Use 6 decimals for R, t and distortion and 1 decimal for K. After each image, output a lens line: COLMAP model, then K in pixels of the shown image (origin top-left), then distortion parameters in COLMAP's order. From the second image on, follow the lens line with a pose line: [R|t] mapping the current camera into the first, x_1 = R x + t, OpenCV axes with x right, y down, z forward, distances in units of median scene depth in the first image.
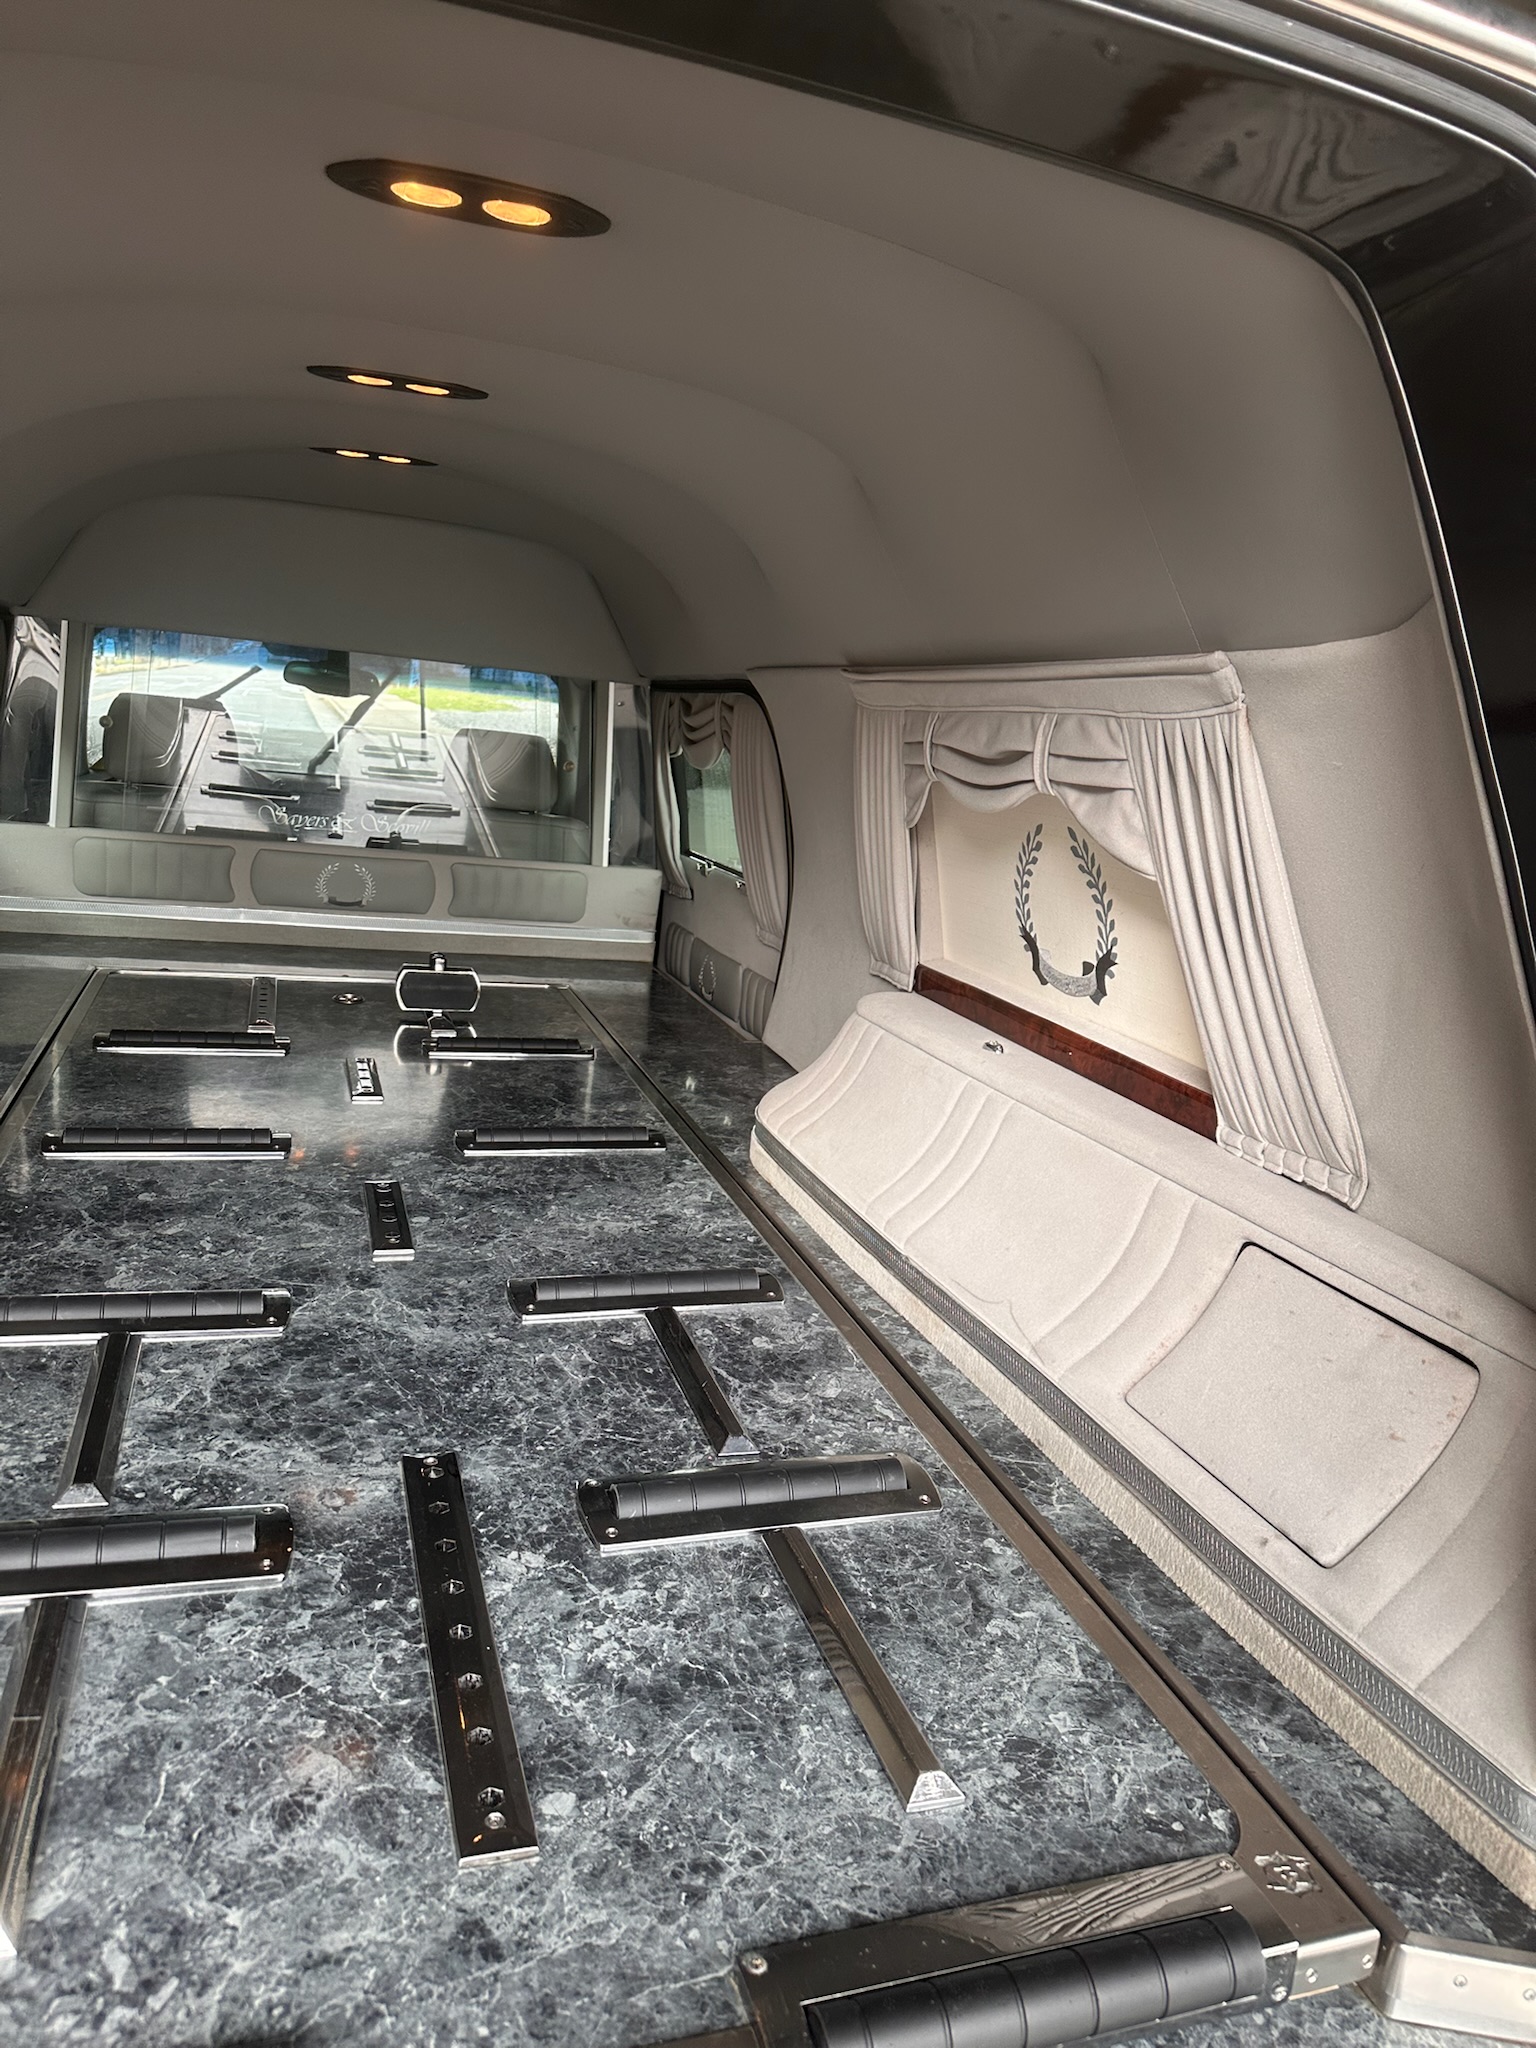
lens RADIAL K [[1458.8, 0, 753.7], [0, 1458.8, 1012.1], [0, 0, 1]] dist [0.017708, -0.017074]
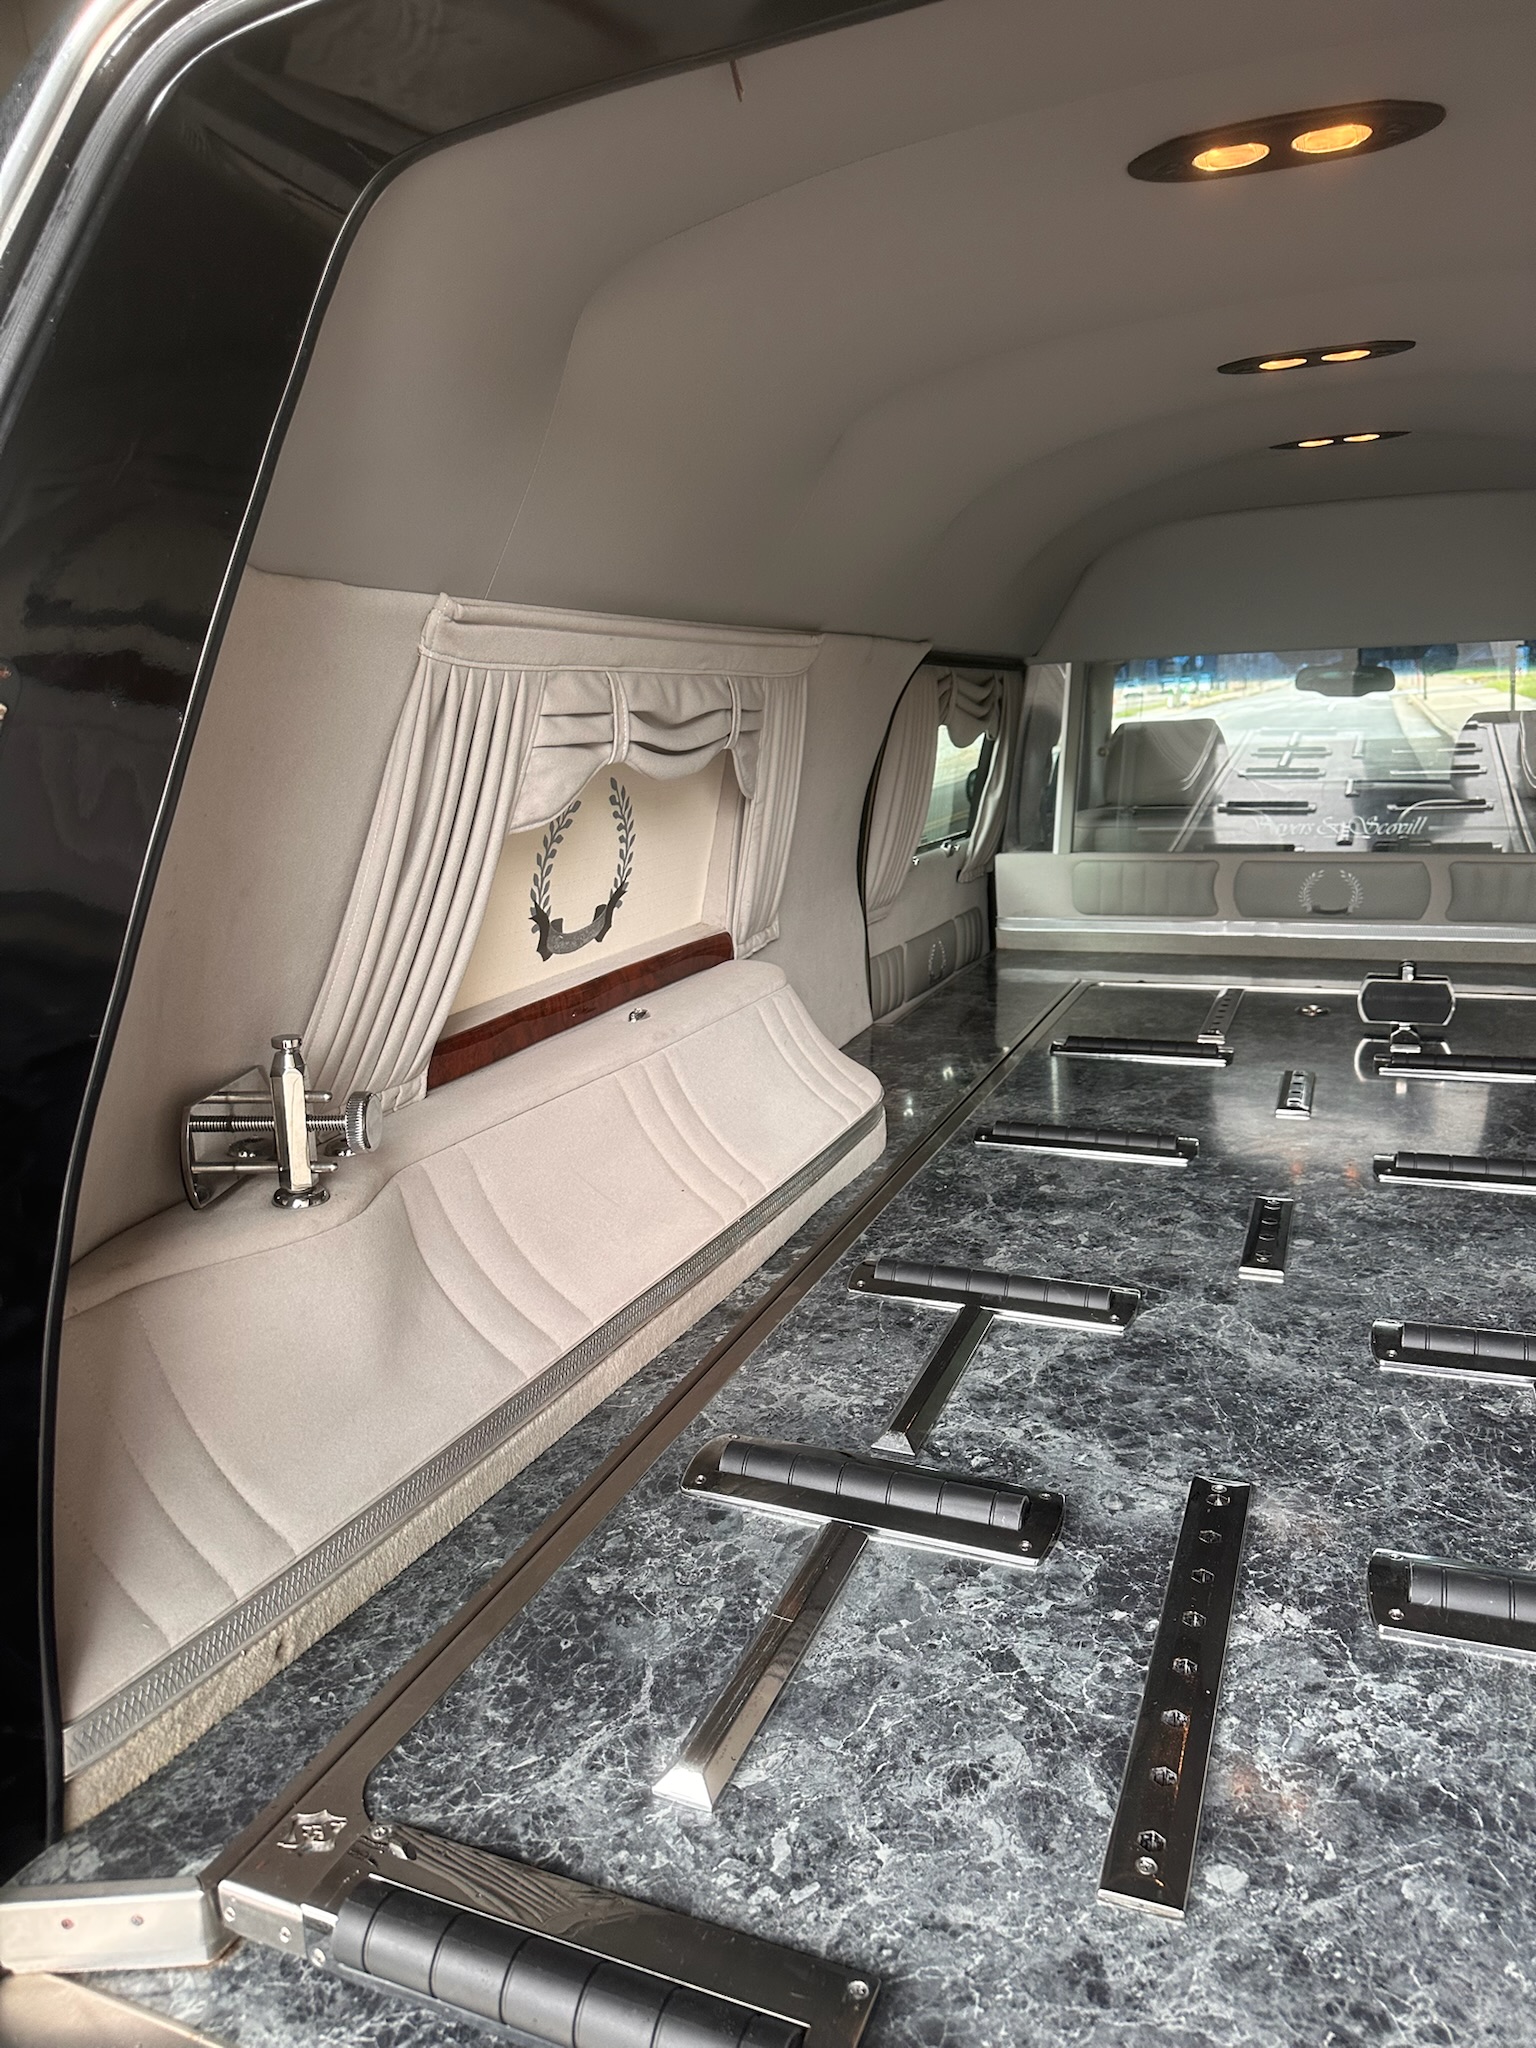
lens RADIAL K [[1458.8, 0, 768.4], [0, 1458.8, 1025.4], [0, 0, 1]] dist [0.017708, -0.017074]
pose [[0.768486, 0.028484, -0.639232, 0.162690], [-0.029750, 0.999519, 0.008773, 0.006642], [0.639174, 0.012275, 0.768964, 0.080603]]
